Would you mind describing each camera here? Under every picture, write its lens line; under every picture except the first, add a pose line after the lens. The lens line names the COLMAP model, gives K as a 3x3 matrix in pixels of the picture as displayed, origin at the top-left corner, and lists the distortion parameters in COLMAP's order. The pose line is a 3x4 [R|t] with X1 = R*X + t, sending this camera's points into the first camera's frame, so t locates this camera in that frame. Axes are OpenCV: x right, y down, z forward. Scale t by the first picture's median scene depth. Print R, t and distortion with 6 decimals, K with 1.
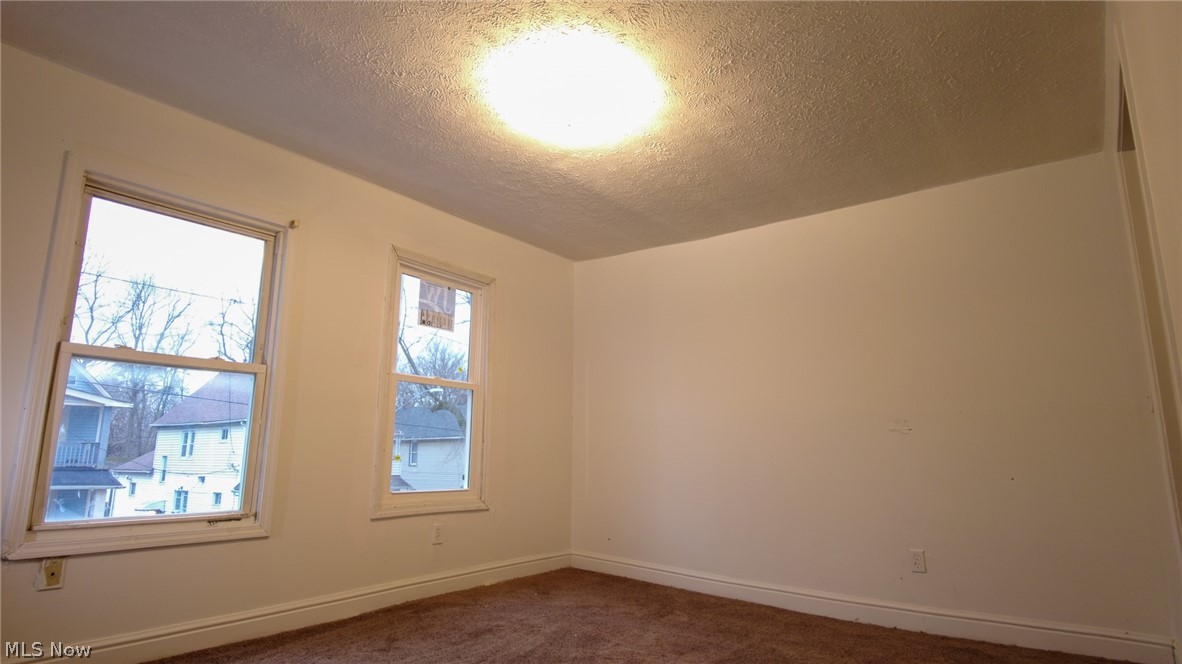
lens RADIAL K [[632.5, 0, 590.3], [0, 632.5, 336.3], [0, 0, 1]] dist [0.017275, -0.020234]
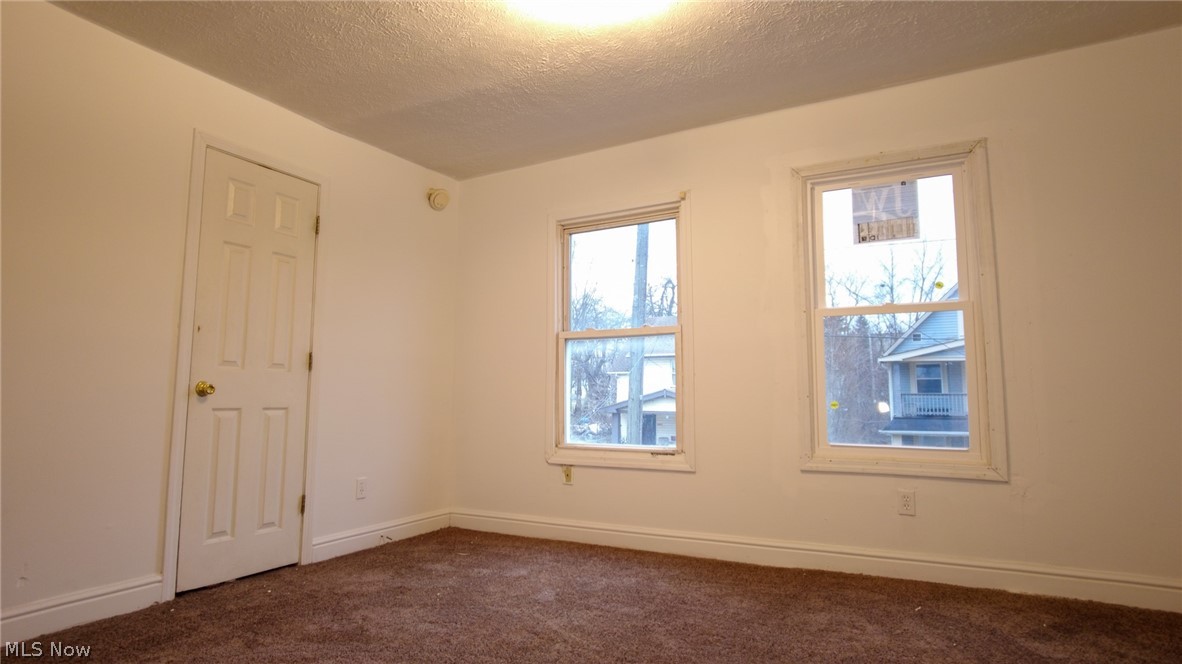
lens RADIAL K [[632.5, 0, 590.3], [0, 632.5, 336.3], [0, 0, 1]] dist [0.017275, -0.020234]
pose [[0.147465, -0.107068, -0.983255, 0.467566], [0.181452, 0.980179, -0.079520, 0.100289], [0.972280, -0.166687, 0.163970, 0.508337]]
